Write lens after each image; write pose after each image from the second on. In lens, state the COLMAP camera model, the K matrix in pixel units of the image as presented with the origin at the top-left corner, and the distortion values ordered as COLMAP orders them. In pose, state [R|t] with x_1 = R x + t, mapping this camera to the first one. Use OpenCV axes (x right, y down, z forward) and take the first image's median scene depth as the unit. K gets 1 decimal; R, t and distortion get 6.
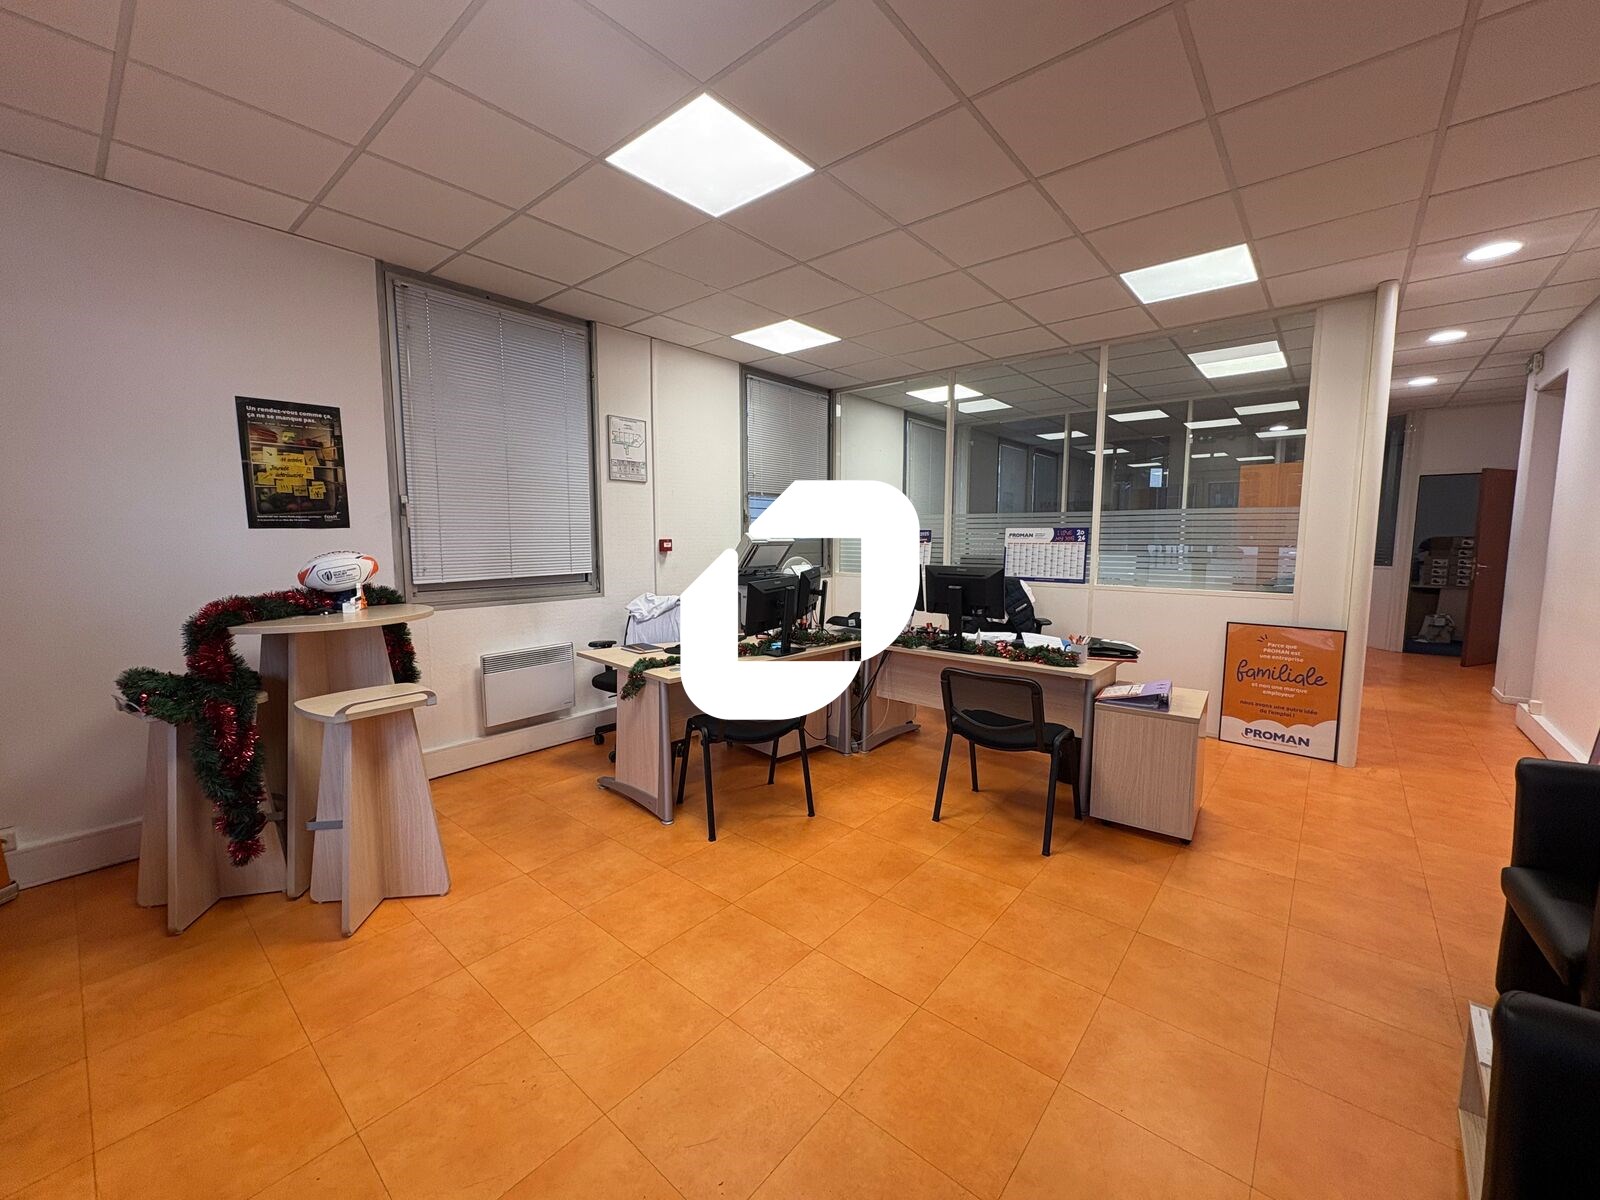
lens RADIAL K [[636.4, 0, 790.3], [0, 636.4, 597.5], [0, 0, 1]] dist [0.001446, 0.000061]
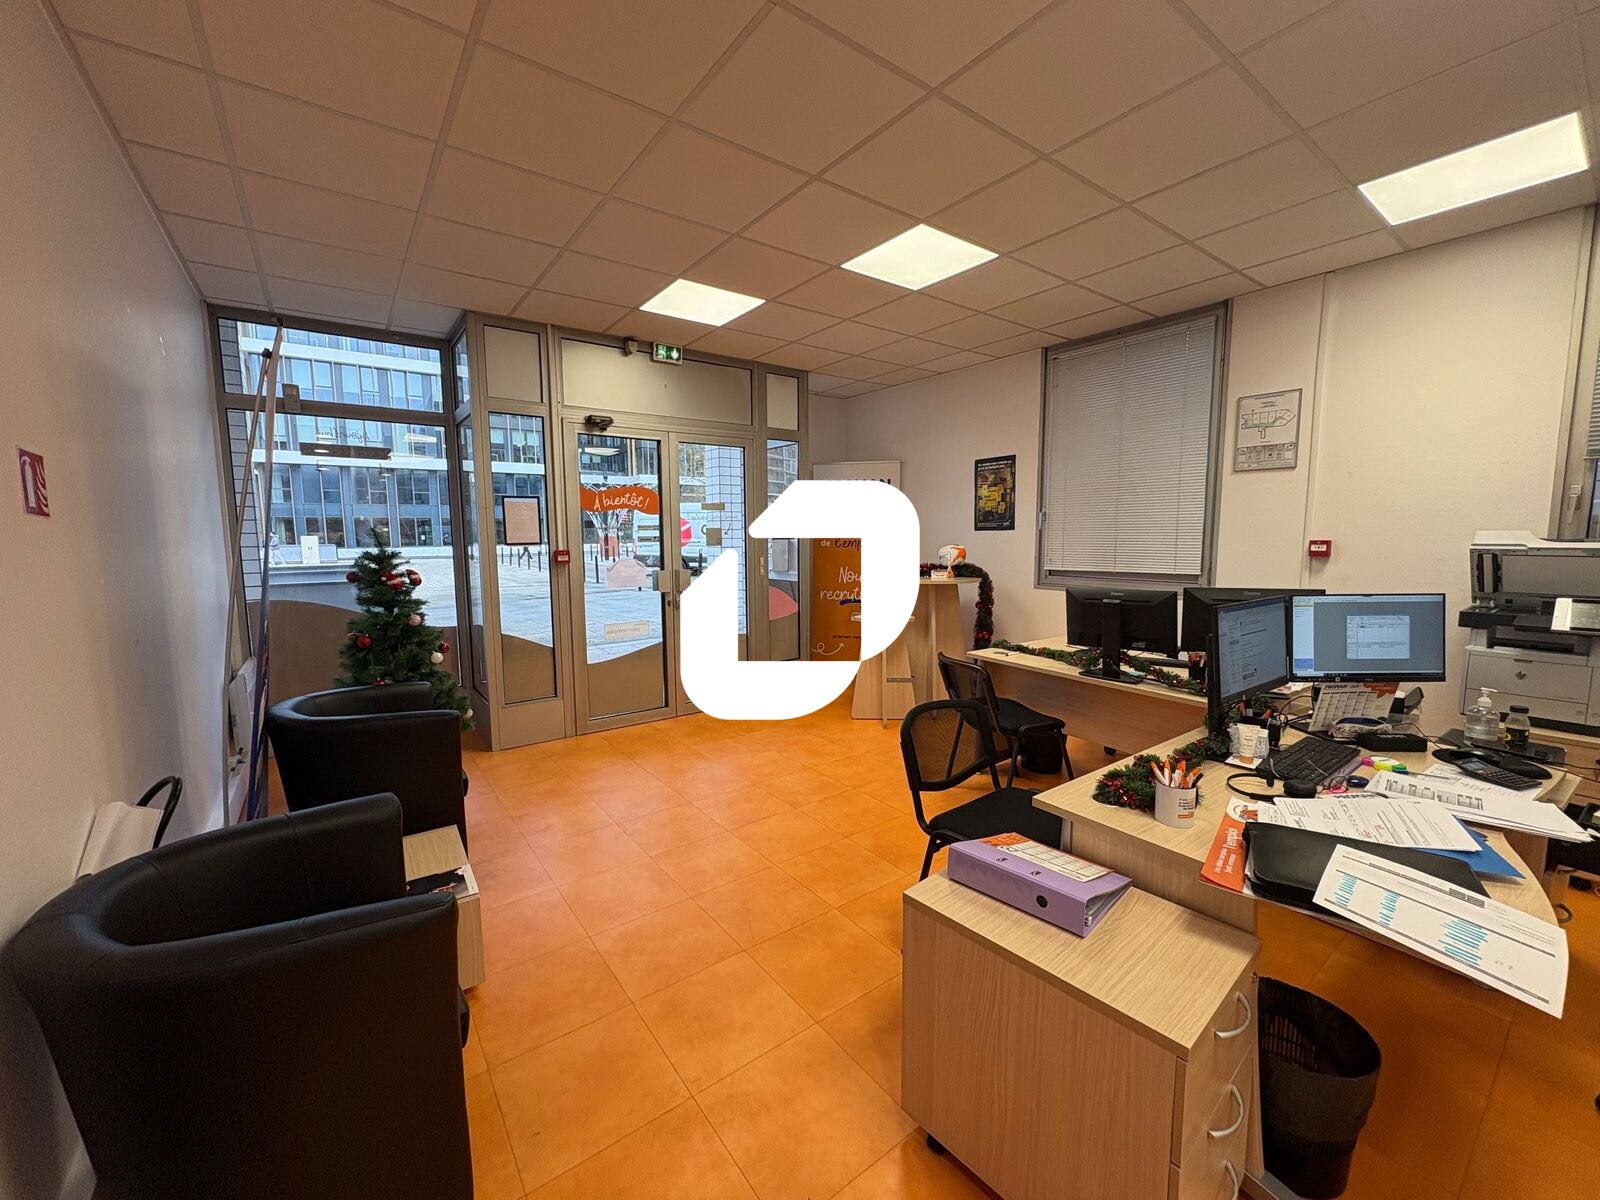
lens RADIAL K [[636.4, 0, 792.3], [0, 636.4, 598.2], [0, 0, 1]] dist [0.001446, 0.000061]
pose [[-0.231651, 0.096742, -0.967977, 1.027787], [-0.097719, 0.987696, 0.122099, -0.087470], [0.967879, 0.122874, -0.219347, 0.891555]]
